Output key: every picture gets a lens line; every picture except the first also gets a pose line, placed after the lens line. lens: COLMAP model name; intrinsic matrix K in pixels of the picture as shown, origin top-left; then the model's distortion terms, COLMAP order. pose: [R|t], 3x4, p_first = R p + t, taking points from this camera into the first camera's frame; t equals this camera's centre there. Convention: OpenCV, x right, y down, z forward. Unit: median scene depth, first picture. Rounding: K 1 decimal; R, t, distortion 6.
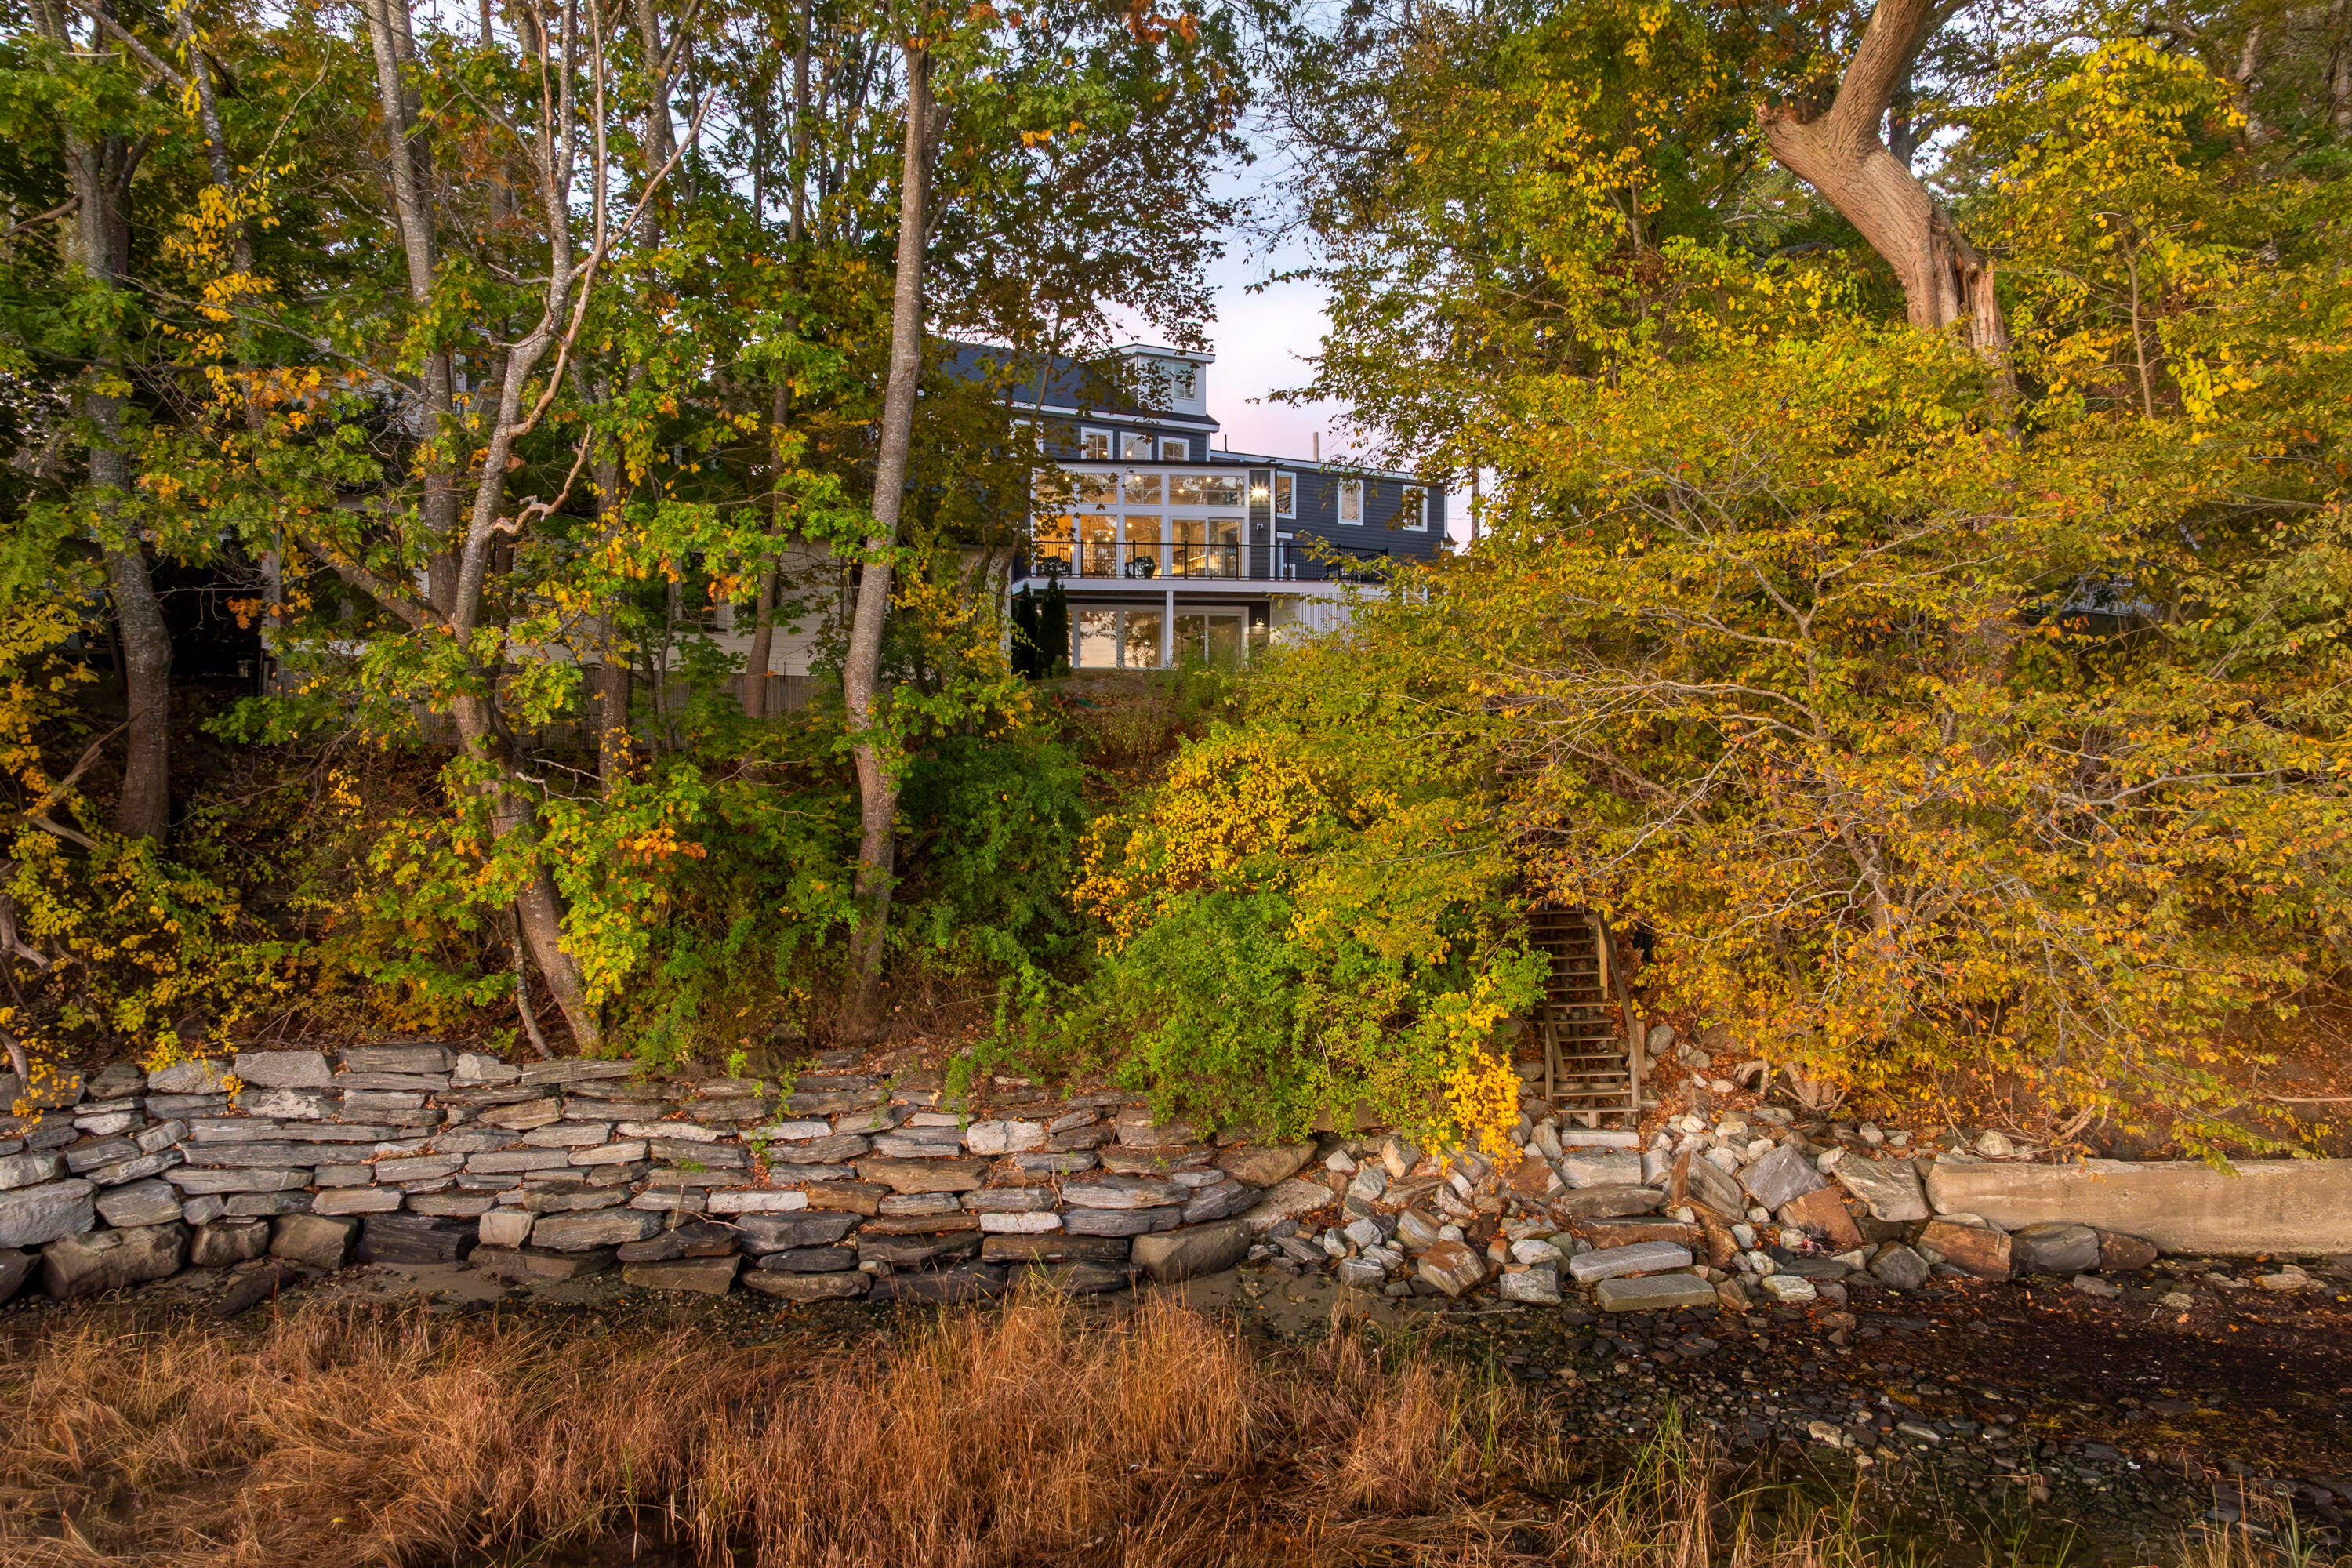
lens RADIAL K [[1740.8, 0, 1176.0], [0, 1740.8, 784.0], [0, 0, 1]] dist [0.000063, -0.037322]
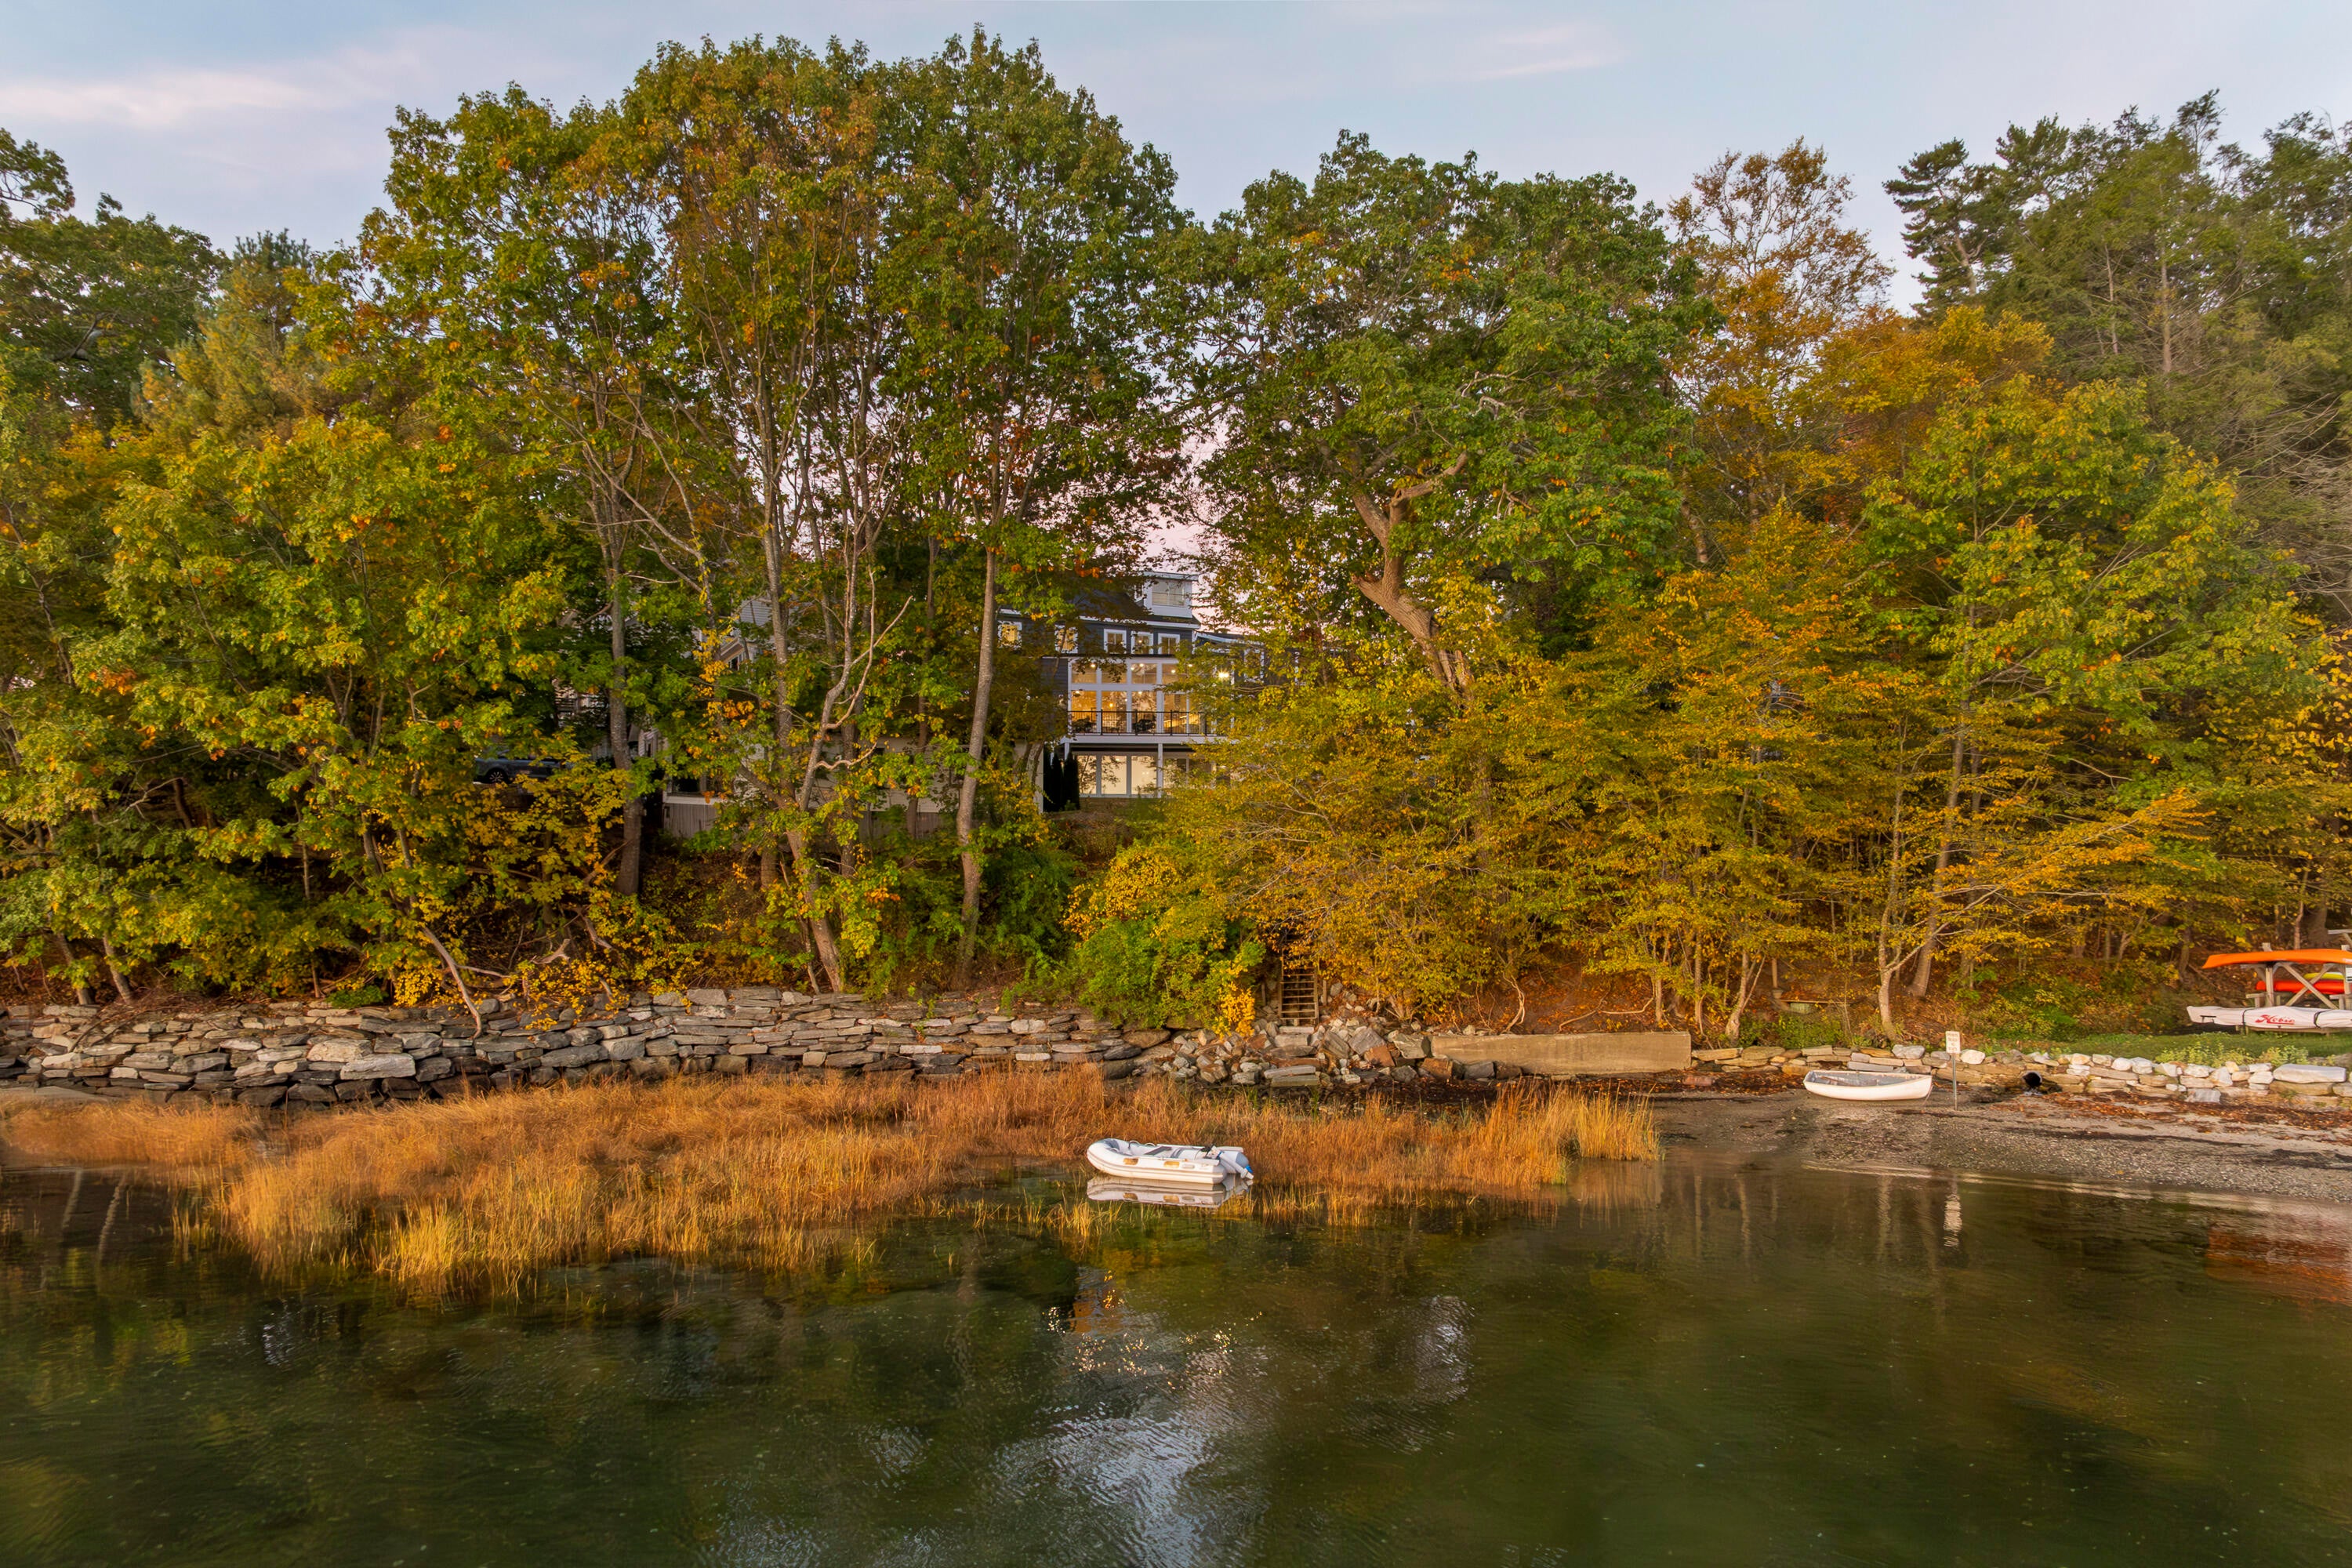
lens RADIAL K [[1740.8, 0, 1176.0], [0, 1740.8, 784.0], [0, 0, 1]] dist [0.000063, -0.037322]
pose [[0.999109, -0.002720, -0.042116, 0.188862], [0.000410, 0.998499, -0.054760, 0.013653], [0.042202, 0.054694, 0.997611, -1.257515]]
